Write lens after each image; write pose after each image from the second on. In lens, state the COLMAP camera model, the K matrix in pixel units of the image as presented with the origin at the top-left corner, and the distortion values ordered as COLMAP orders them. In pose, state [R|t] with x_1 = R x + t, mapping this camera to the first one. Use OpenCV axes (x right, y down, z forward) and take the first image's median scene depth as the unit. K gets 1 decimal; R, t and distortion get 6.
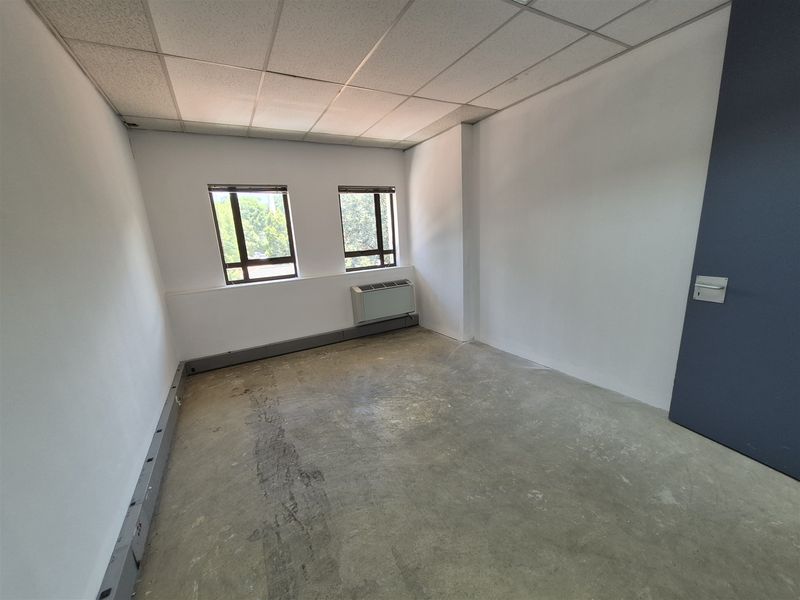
lens RADIAL K [[324.8, 0, 400.0], [0, 324.8, 300.0], [0, 0, 1]] dist [0.001216, 0.000087]
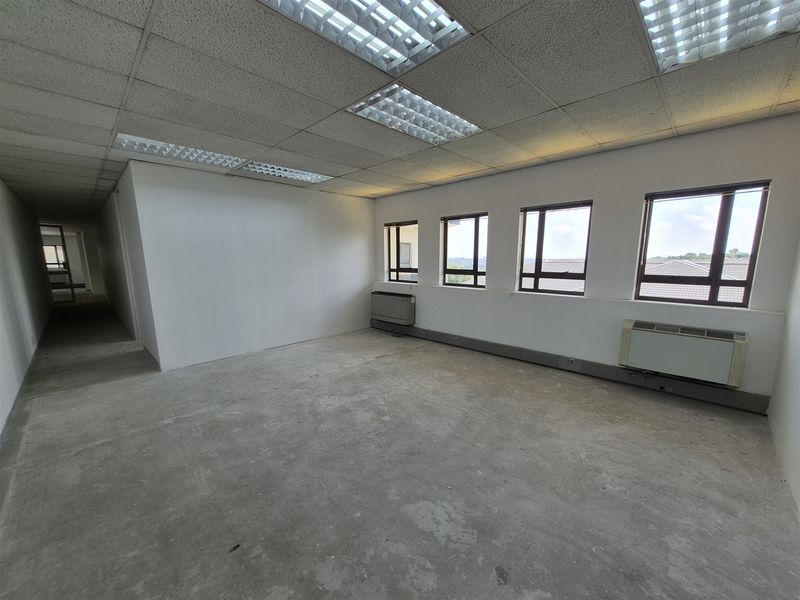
lens RADIAL K [[311.5, 0, 396.6], [0, 311.5, 310.8], [0, 0, 1]] dist [0.002050, 0.000249]
pose [[0.283859, 0.219282, -0.933456, 0.413959], [-0.205996, 0.964715, 0.163983, -0.069102], [0.936477, 0.145741, 0.319014, 0.217706]]
